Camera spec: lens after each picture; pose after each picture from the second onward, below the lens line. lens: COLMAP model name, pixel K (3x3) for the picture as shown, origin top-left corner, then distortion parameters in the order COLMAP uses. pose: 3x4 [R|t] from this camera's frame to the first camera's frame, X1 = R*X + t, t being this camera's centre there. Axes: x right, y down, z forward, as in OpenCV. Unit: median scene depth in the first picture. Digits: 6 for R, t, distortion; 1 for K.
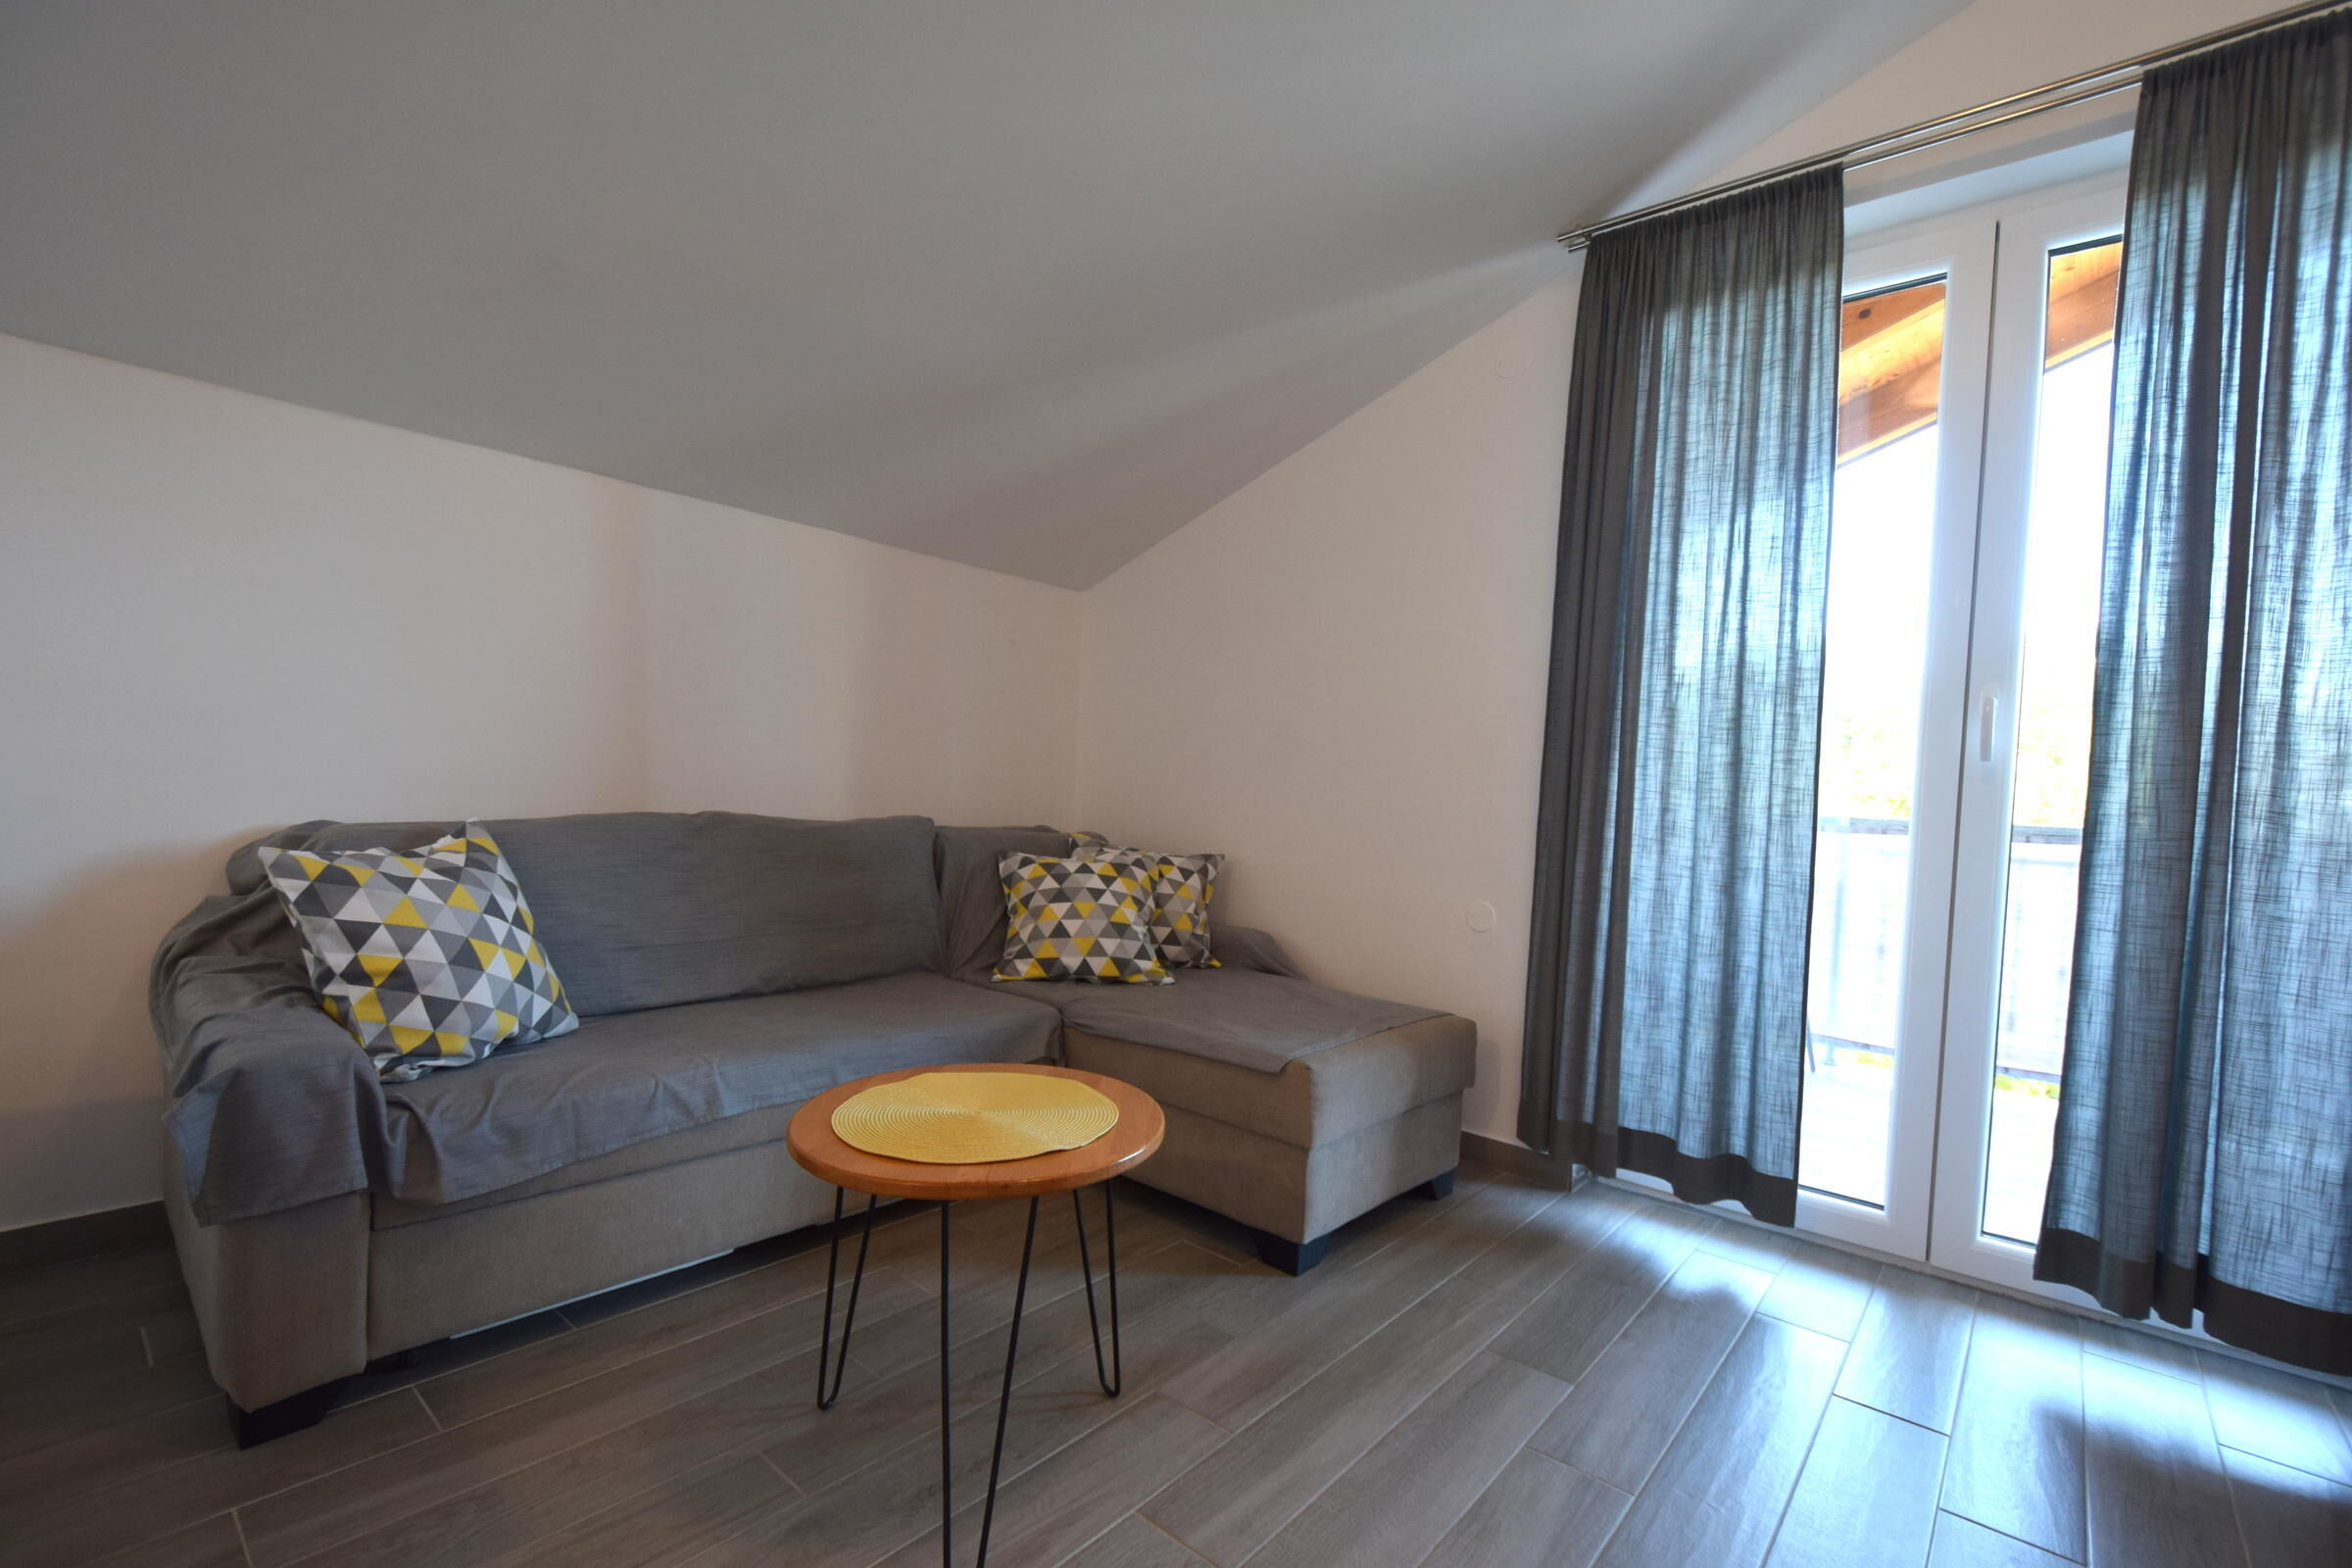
lens RADIAL K [[1022.2, 0, 1218.6], [0, 1022.2, 820.2], [0, 0, 1]] dist [0.001413, -0.003496]
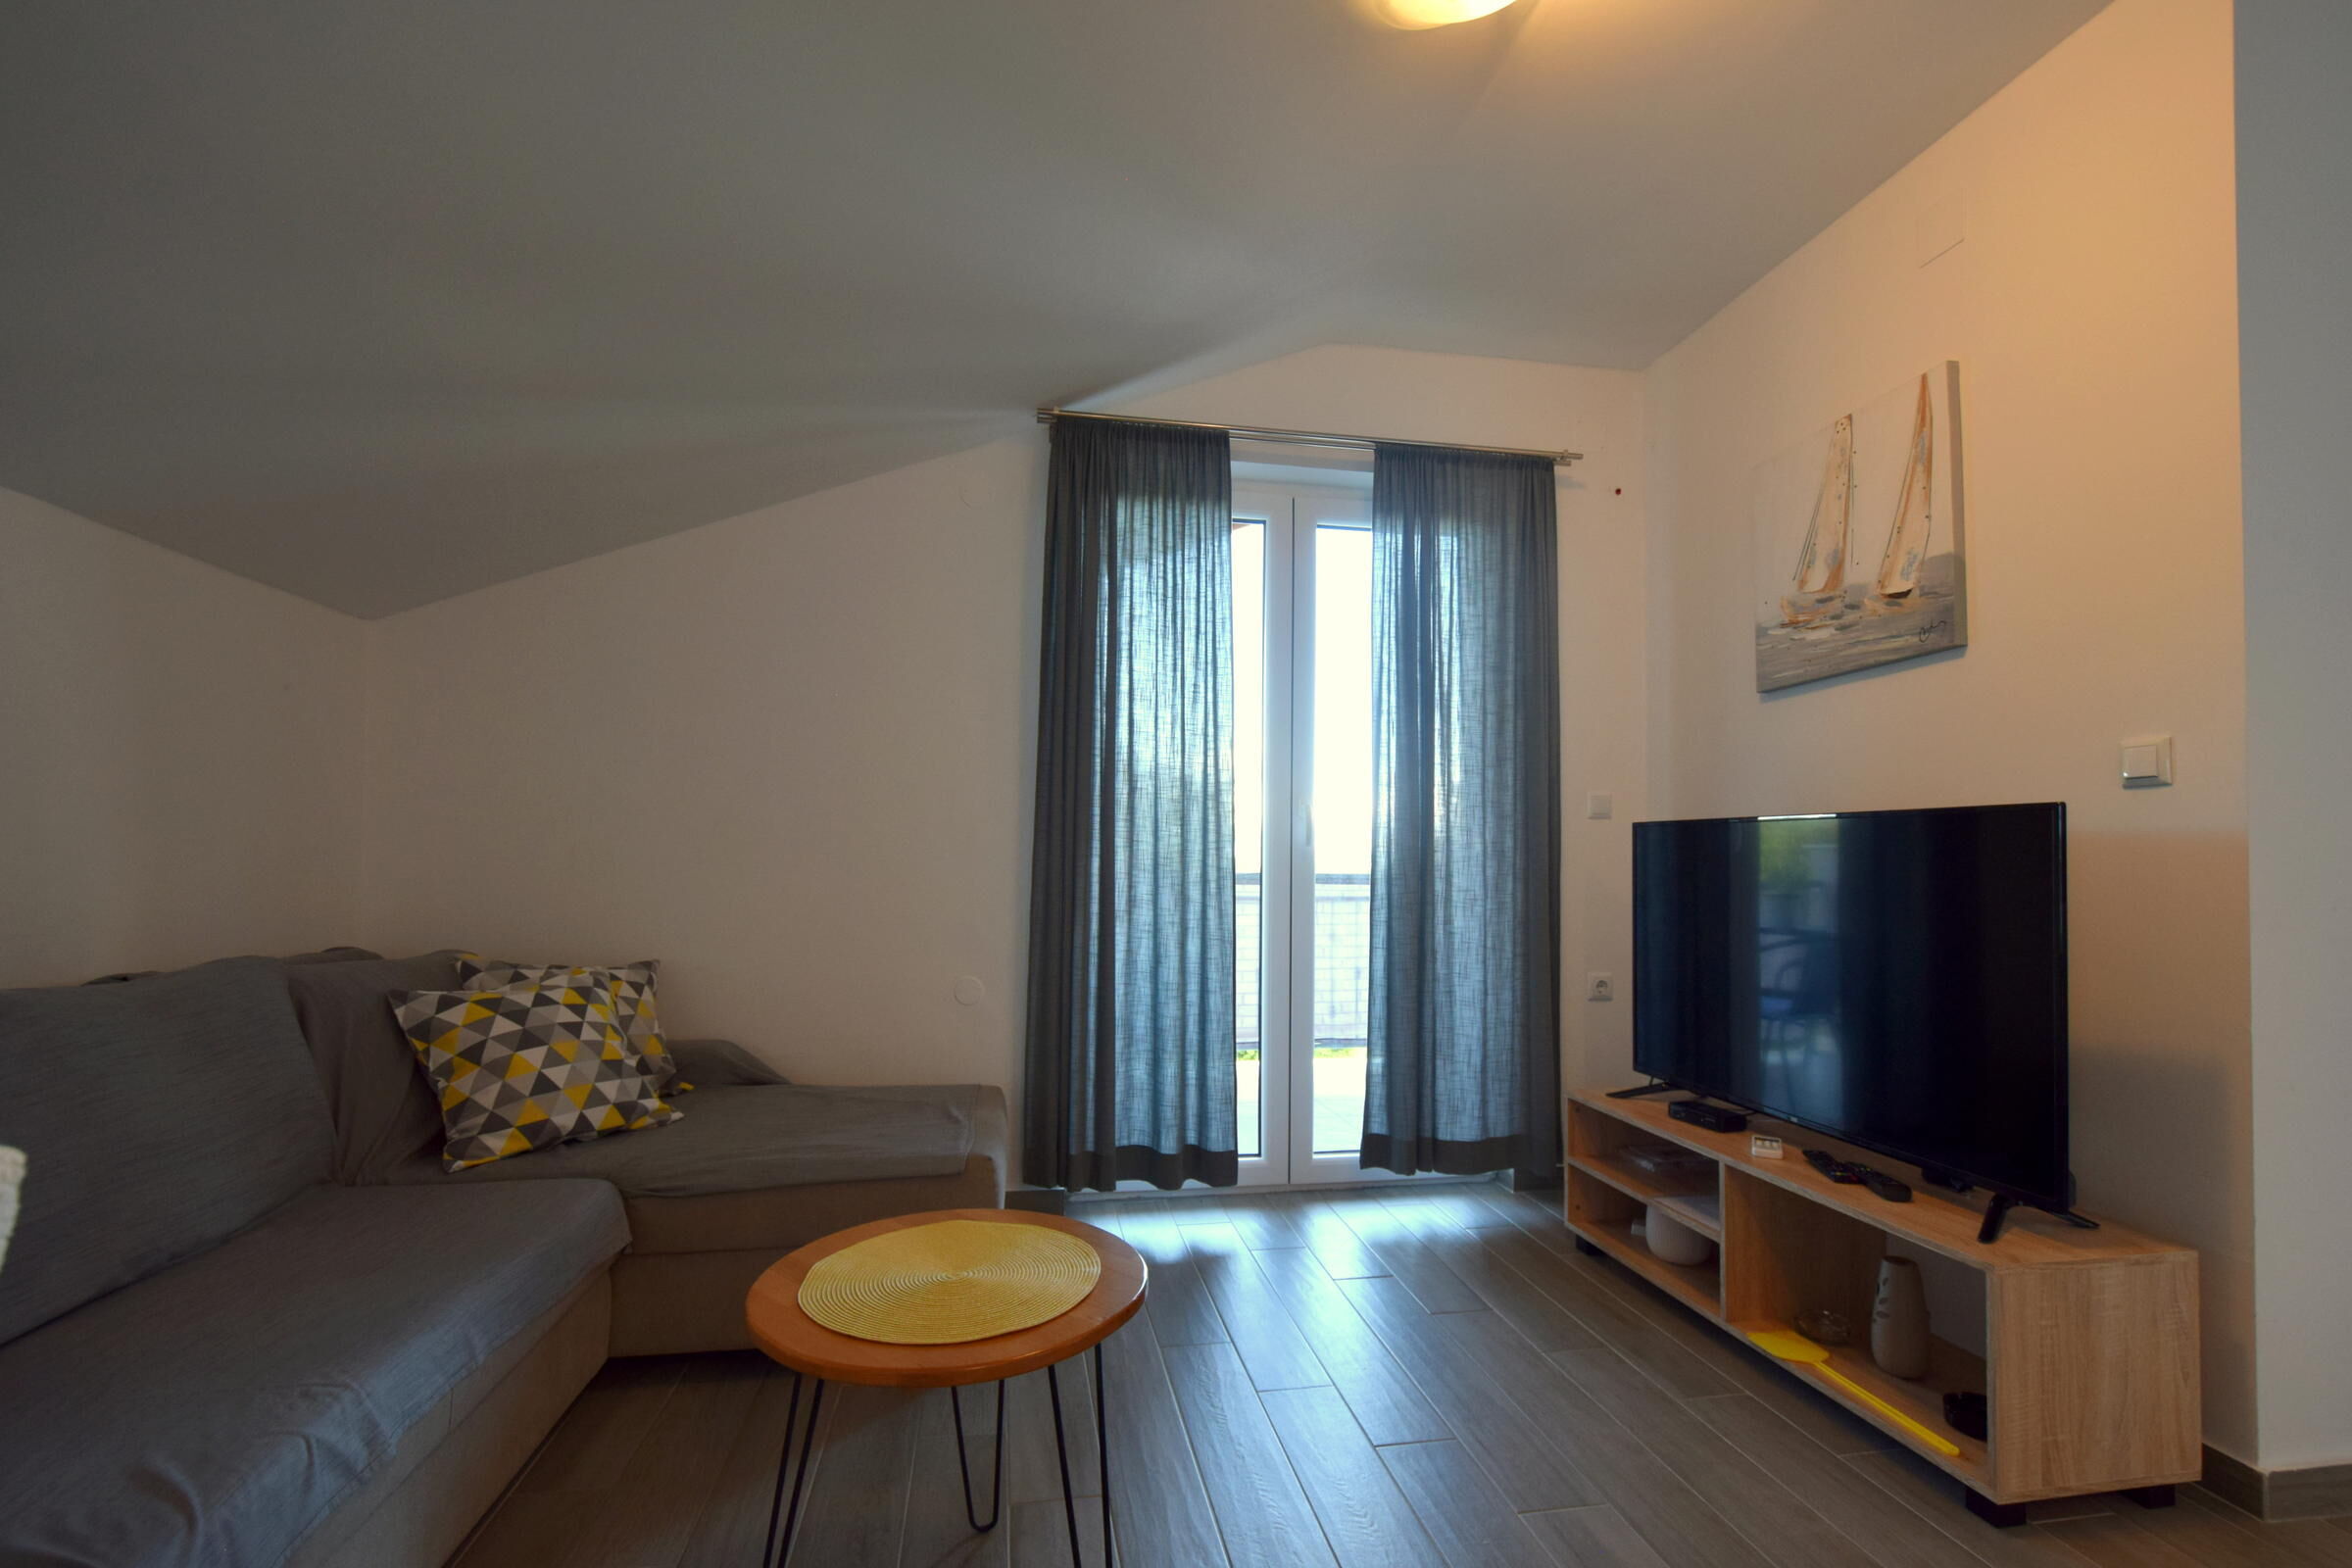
lens RADIAL K [[1022.2, 0, 1195.7], [0, 1022.2, 825.7], [0, 0, 1]] dist [0.001413, -0.003496]
pose [[0.639821, -0.014165, 0.768394, -0.487059], [0.041510, 0.999008, -0.016148, -0.062487], [-0.767402, 0.042228, 0.639774, 0.123994]]
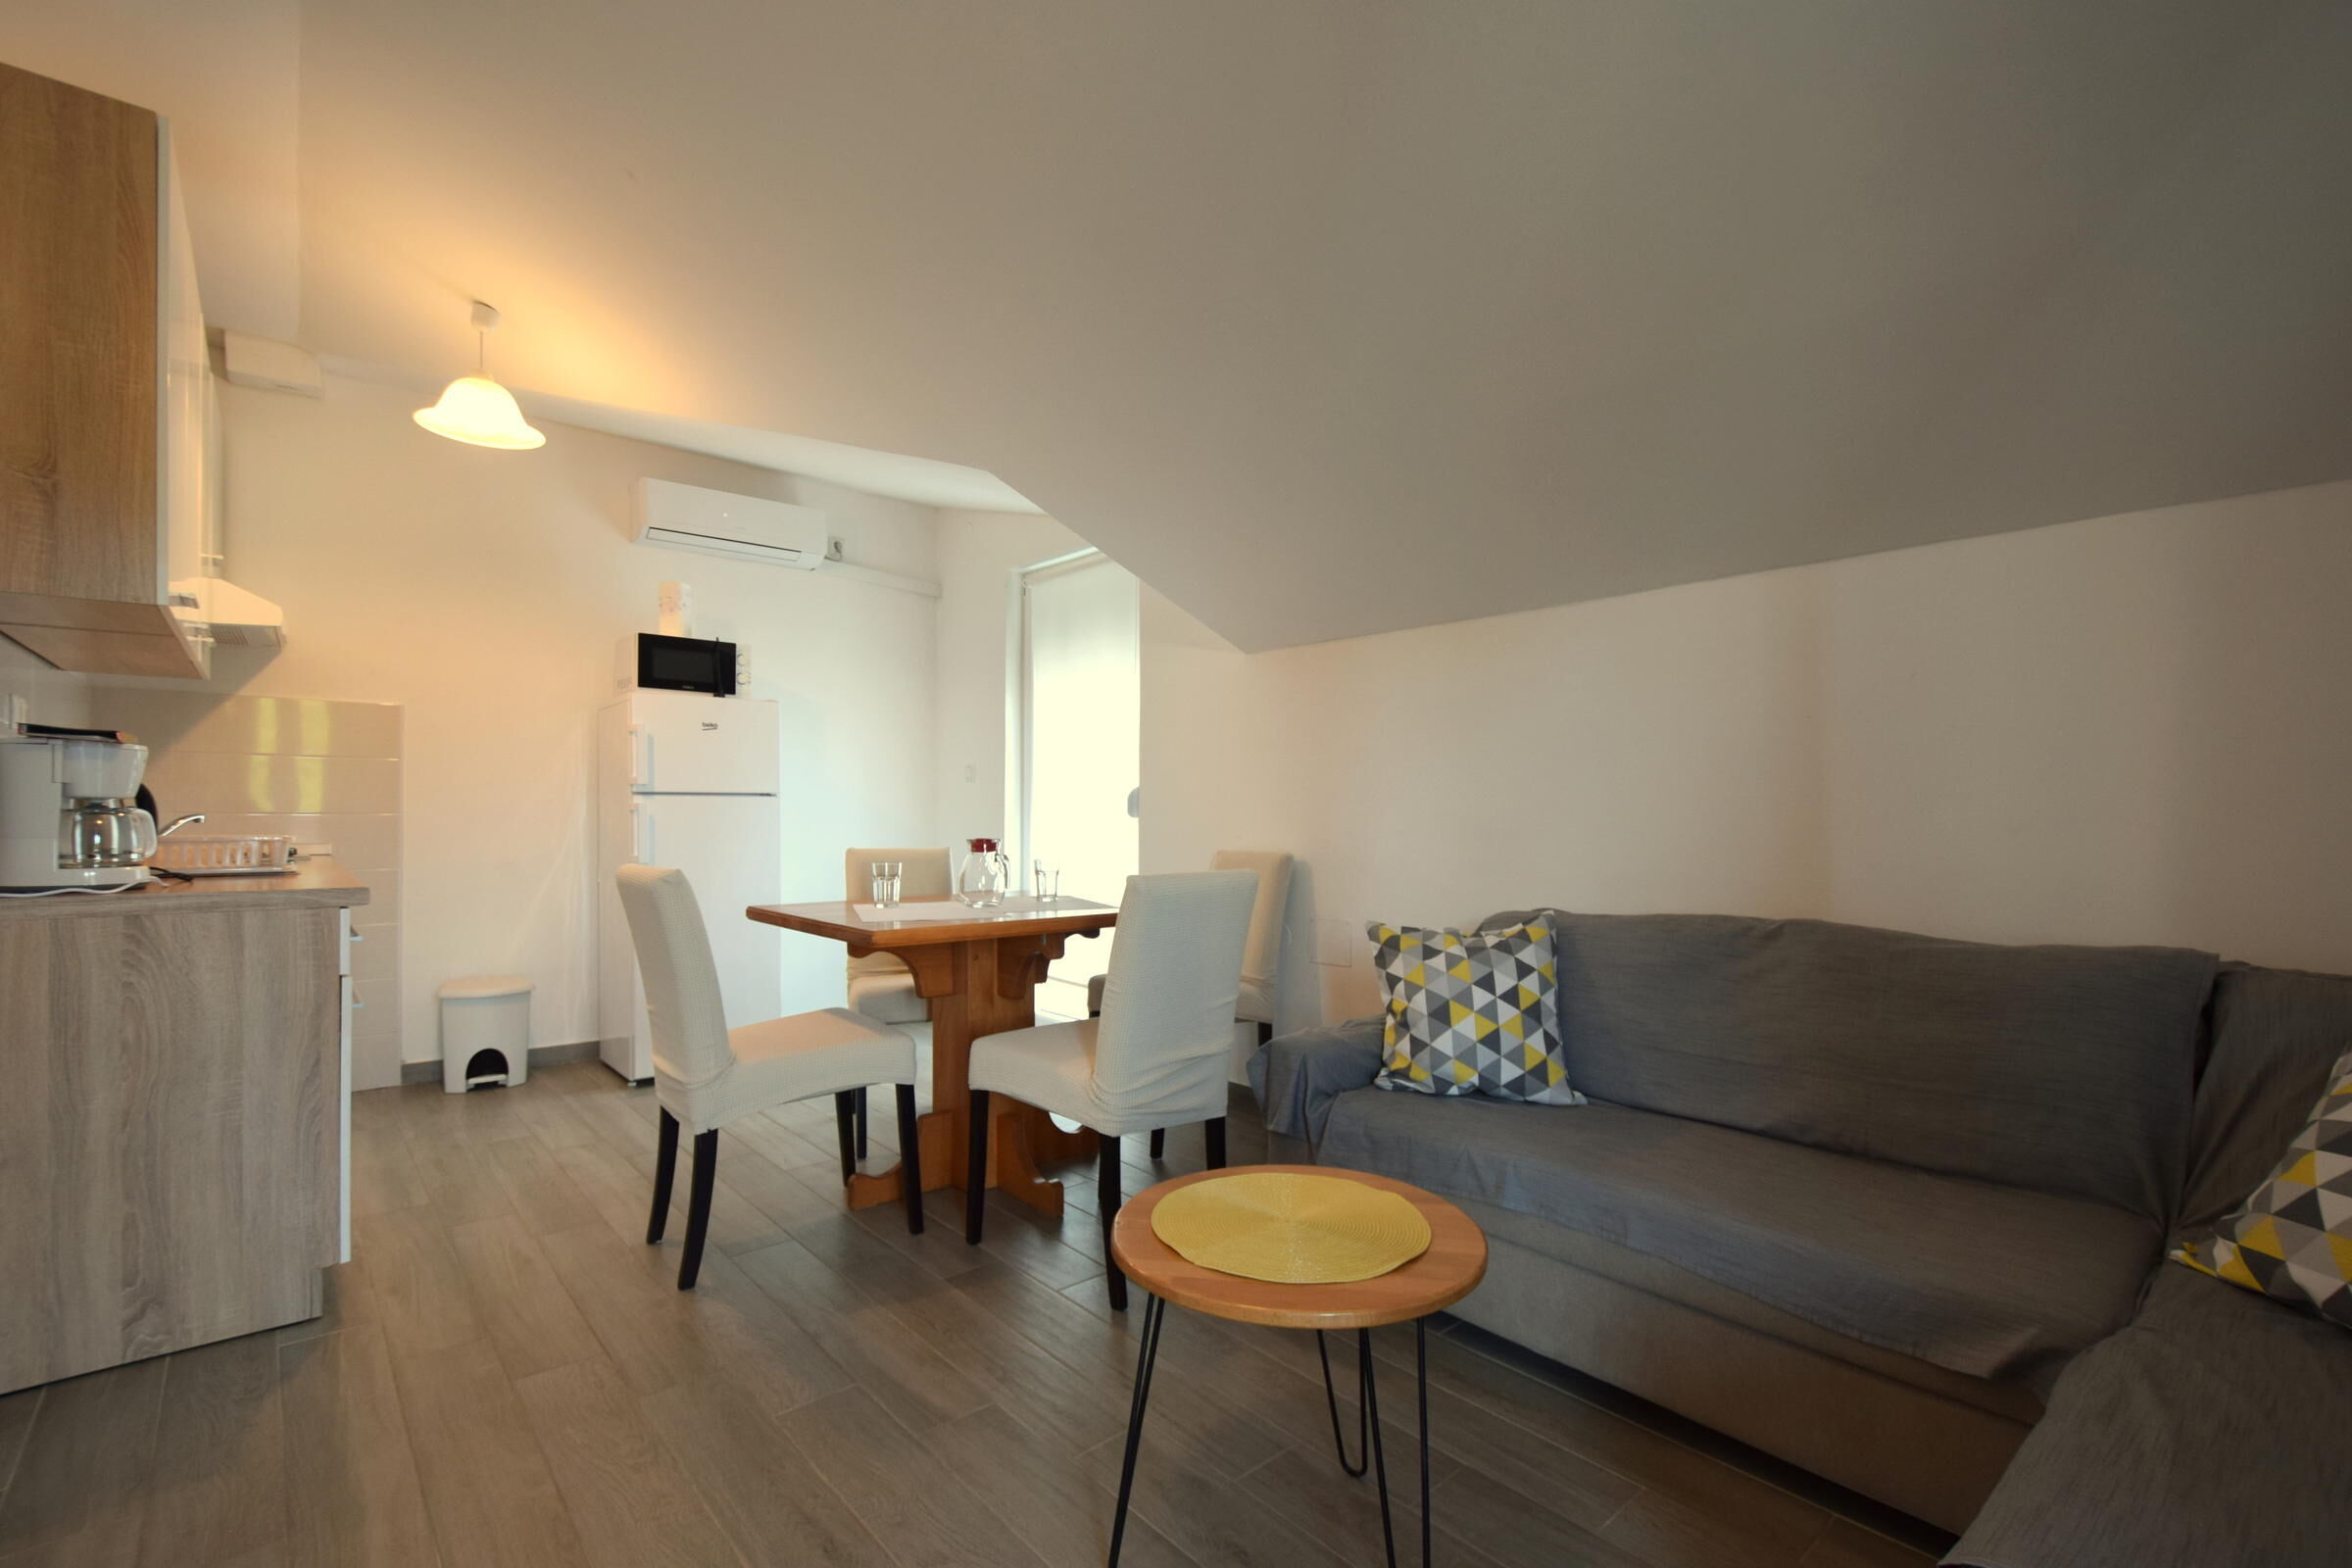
lens RADIAL K [[1022.2, 0, 1168.6], [0, 1022.2, 802.4], [0, 0, 1]] dist [0.001413, -0.003496]
pose [[-0.162594, -0.062571, -0.984707, 0.465759], [-0.043962, 0.997456, -0.056122, -0.035742], [0.985713, 0.034165, -0.164931, 0.613937]]
